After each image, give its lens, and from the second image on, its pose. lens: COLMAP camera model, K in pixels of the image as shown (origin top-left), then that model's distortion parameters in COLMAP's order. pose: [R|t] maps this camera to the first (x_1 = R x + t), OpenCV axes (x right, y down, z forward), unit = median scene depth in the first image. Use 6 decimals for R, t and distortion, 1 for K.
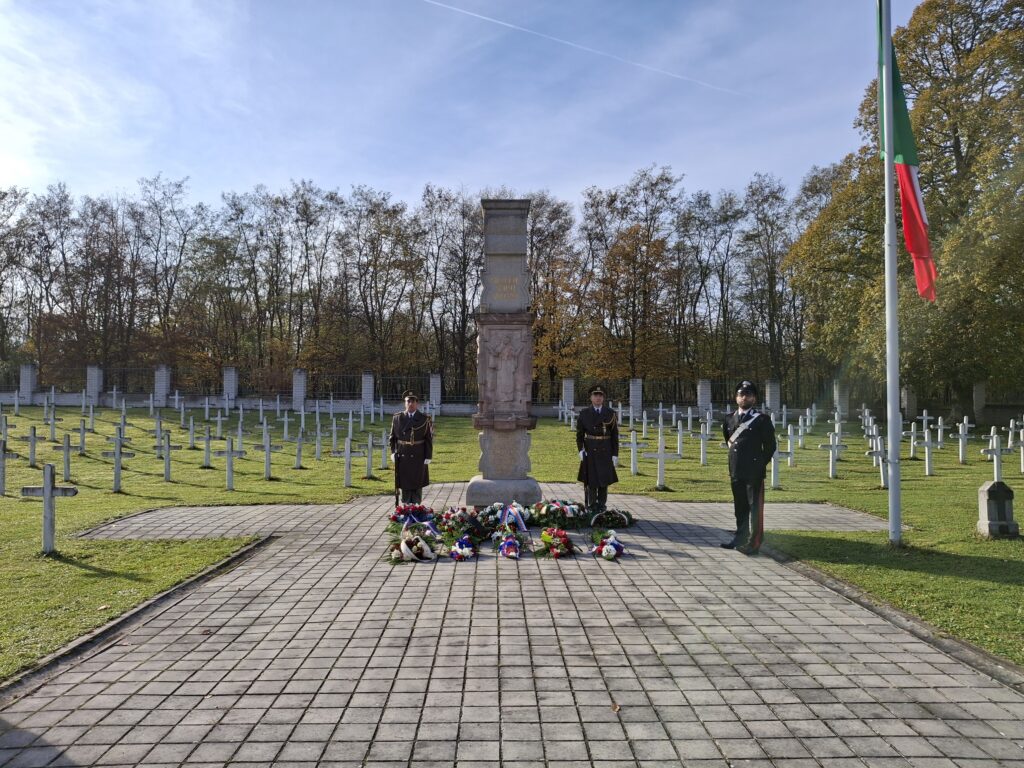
lens RADIAL K [[732.6, 0, 511.7], [0, 732.6, 402.5], [0, 0, 1]] dist [0.098171, -0.215474]
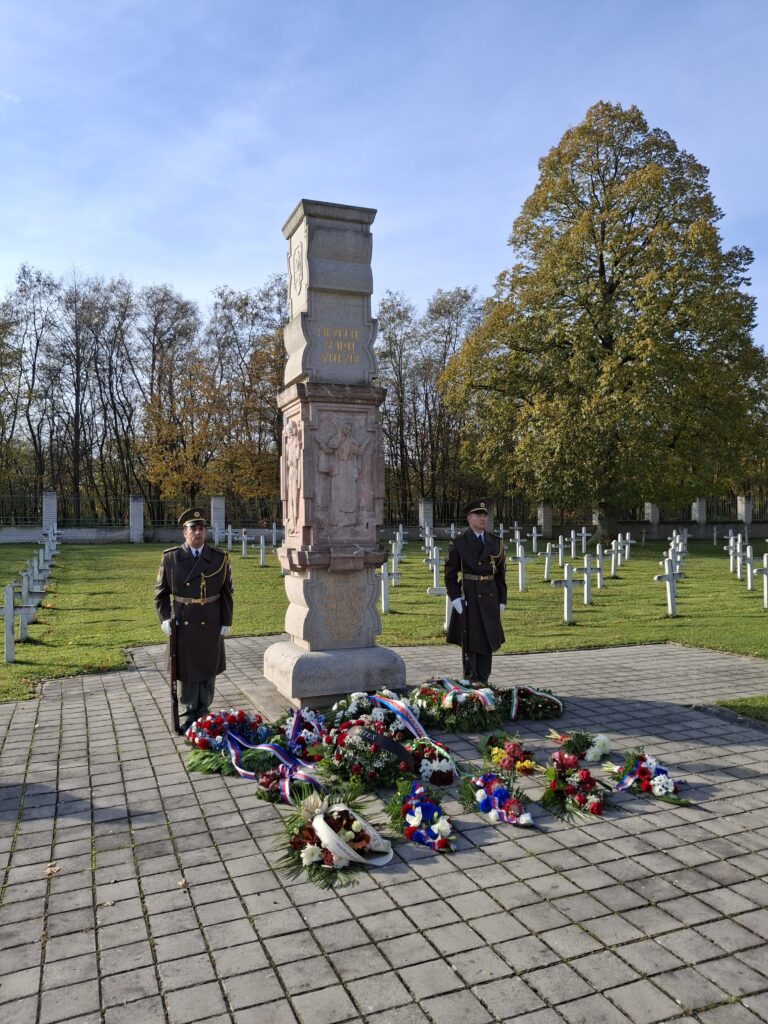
lens RADIAL K [[732.6, 0, 363.9], [0, 732.6, 524.6], [0, 0, 1]] dist [0.098171, -0.215474]
pose [[0.938409, -0.013383, 0.345266, -0.051596], [0.012585, 0.999910, 0.004553, -0.001242], [-0.345296, 0.000072, 0.938494, 0.098270]]
